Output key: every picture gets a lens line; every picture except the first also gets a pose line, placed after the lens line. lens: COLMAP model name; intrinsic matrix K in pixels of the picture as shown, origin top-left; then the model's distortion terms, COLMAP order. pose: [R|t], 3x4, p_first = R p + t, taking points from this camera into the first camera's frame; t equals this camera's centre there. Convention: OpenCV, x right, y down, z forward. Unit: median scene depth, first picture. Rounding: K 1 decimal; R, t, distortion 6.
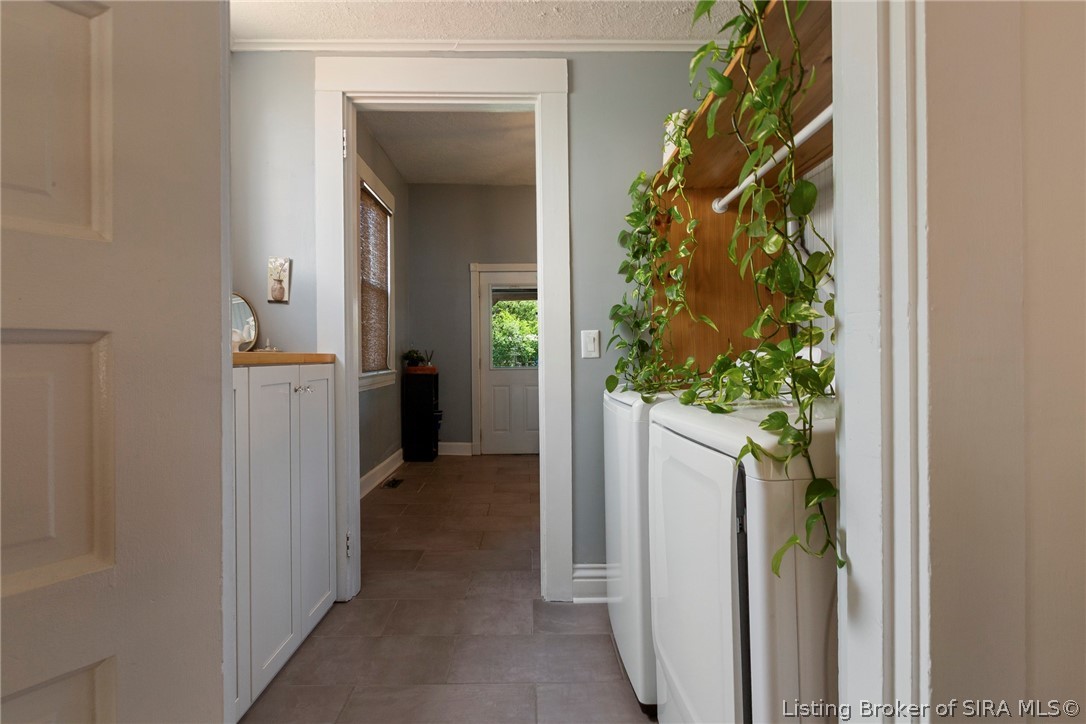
lens RADIAL K [[480.5, 0, 540.1], [0, 480.5, 357.5], [0, 0, 1]] dist [0.001669, 0.000327]
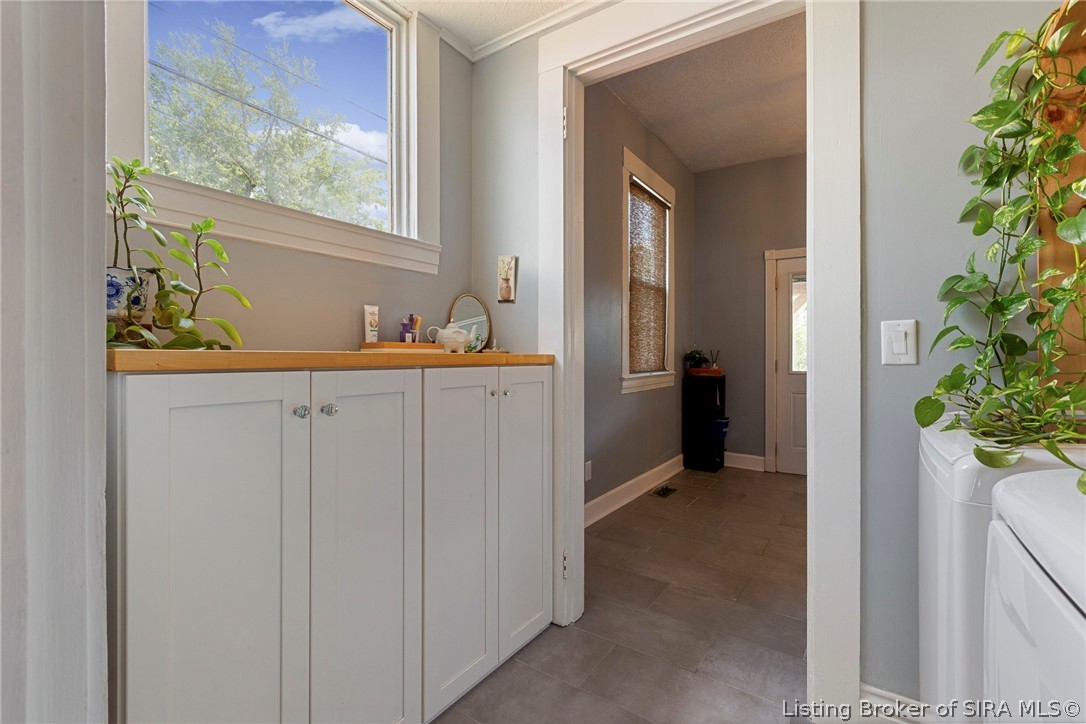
lens RADIAL K [[480.5, 0, 547.3], [0, 480.5, 357.1], [0, 0, 1]] dist [0.001669, 0.000327]
pose [[0.826525, 0.011672, -0.562779, 0.080884], [-0.012145, 0.999922, 0.002902, -0.005042], [0.562769, 0.004436, 0.826603, 0.232391]]
